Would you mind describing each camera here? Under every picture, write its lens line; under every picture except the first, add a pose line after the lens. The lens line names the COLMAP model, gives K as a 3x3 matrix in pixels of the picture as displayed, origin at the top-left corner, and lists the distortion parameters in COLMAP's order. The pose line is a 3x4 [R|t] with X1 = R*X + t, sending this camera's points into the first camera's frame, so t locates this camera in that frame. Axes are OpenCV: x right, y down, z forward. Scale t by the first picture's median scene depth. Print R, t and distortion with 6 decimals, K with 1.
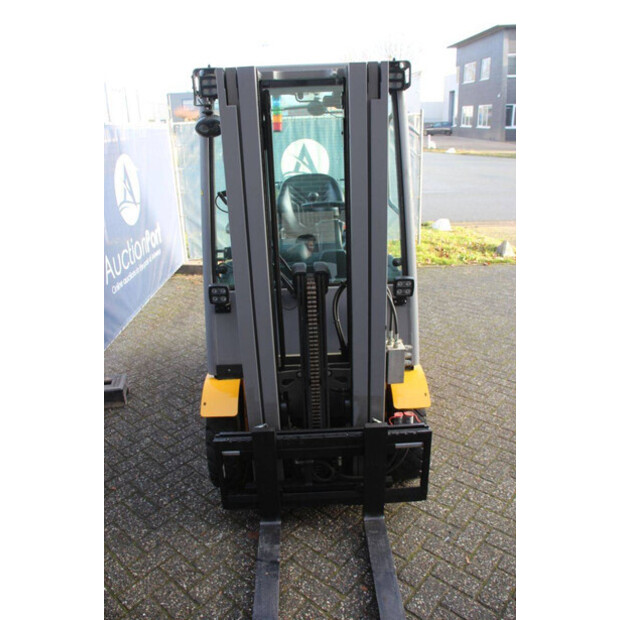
lens RADIAL K [[510.9, 0, 310.0], [0, 510.9, 310.0], [0, 0, 1]] dist [-0.178998, 0.152998]
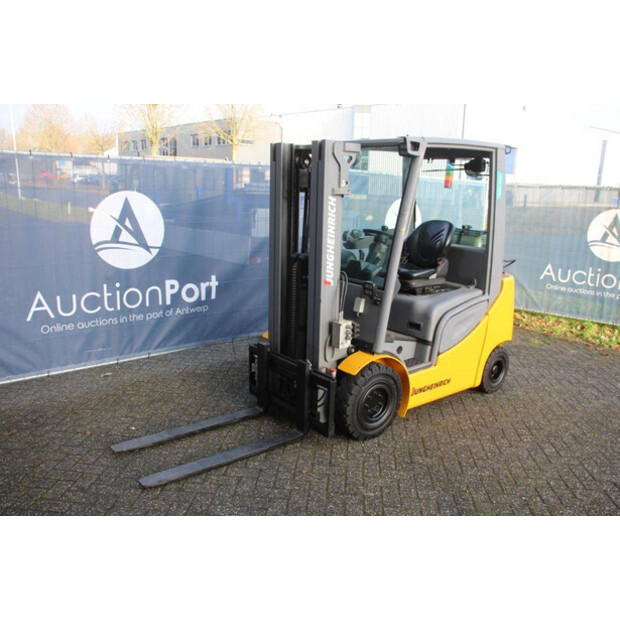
lens RADIAL K [[544.9, 0, 310.0], [0, 544.9, 310.0], [0, 0, 1]] dist [-0.156834, 0.179438]
pose [[0.599976, 0.232484, -0.765493, 1.309936], [-0.330872, 0.943285, 0.027150, 0.024964], [0.728390, 0.236991, 0.642871, -0.088127]]
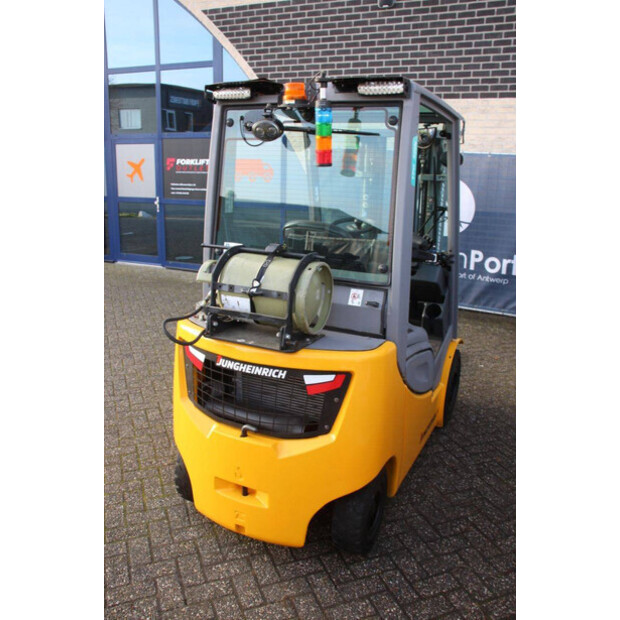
lens RADIAL K [[559.8, 0, 310.0], [0, 559.8, 310.0], [0, 0, 1]] dist [-0.161989, 0.199711]
pose [[-0.890687, -0.103742, 0.442621, -0.552619], [0.165907, 0.832292, 0.528928, -0.873259], [-0.423262, 0.544543, -0.724101, 2.443470]]
